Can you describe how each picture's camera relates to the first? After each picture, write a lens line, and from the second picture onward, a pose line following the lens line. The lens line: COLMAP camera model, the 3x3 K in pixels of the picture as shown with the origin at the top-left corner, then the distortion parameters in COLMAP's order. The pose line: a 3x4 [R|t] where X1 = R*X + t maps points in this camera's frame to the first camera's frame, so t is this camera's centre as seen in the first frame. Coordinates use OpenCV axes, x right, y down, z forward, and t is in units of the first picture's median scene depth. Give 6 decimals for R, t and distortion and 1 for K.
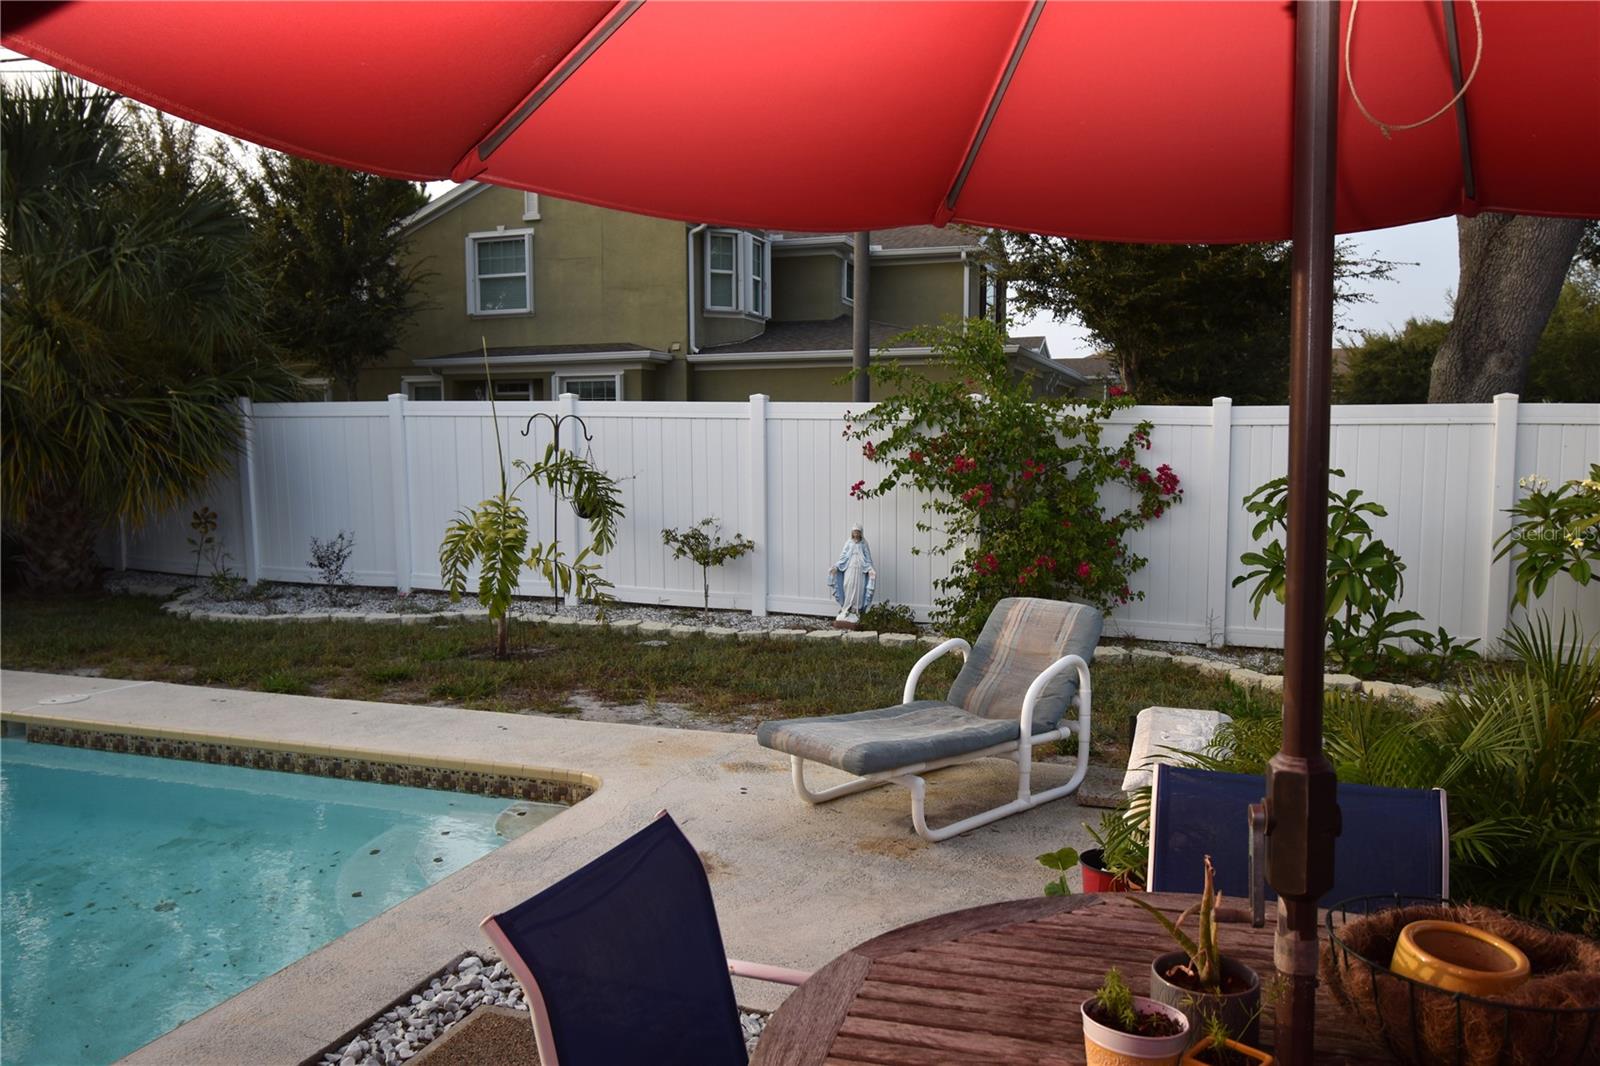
lens RADIAL K [[1180.5, 0, 803.3], [0, 1180.5, 535.6], [0, 0, 1]] dist [0.010912, -0.027067]
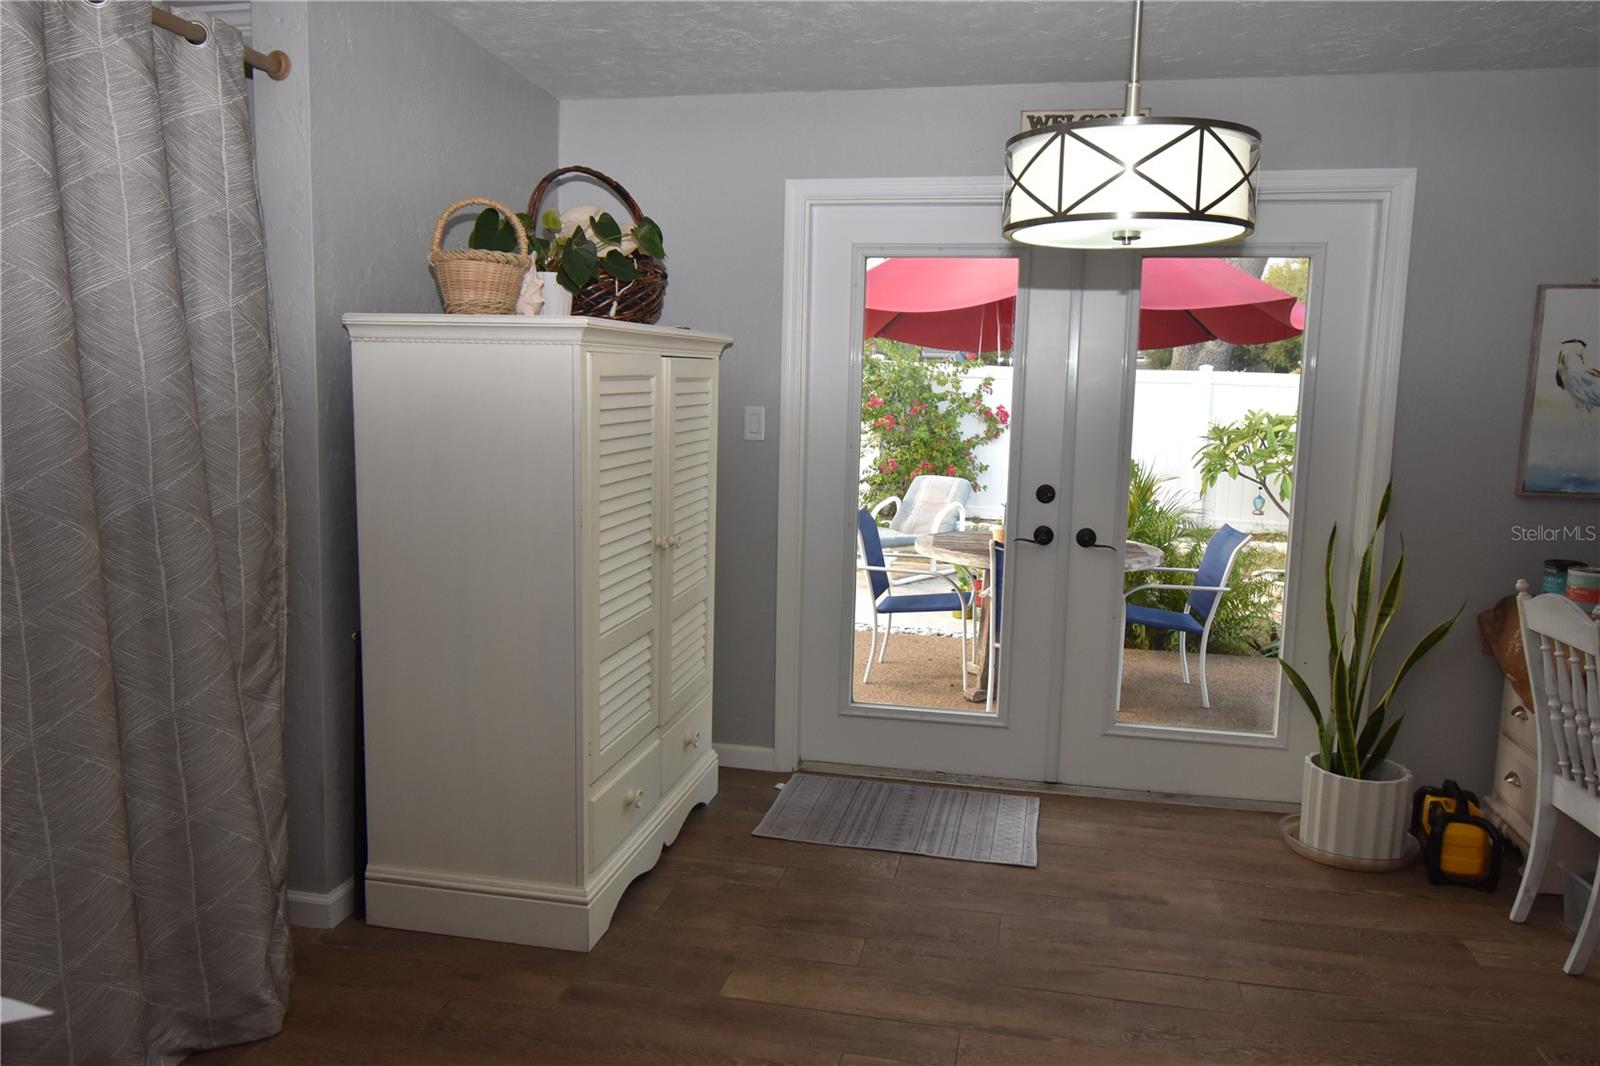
lens RADIAL K [[1180.5, 0, 794.4], [0, 1180.5, 536.9], [0, 0, 1]] dist [0.010912, -0.027067]
pose [[0.991614, 0.003735, 0.129182, -0.163616], [-0.011384, 0.998221, 0.058522, 0.025457], [-0.128733, -0.059502, 0.989893, -0.512516]]
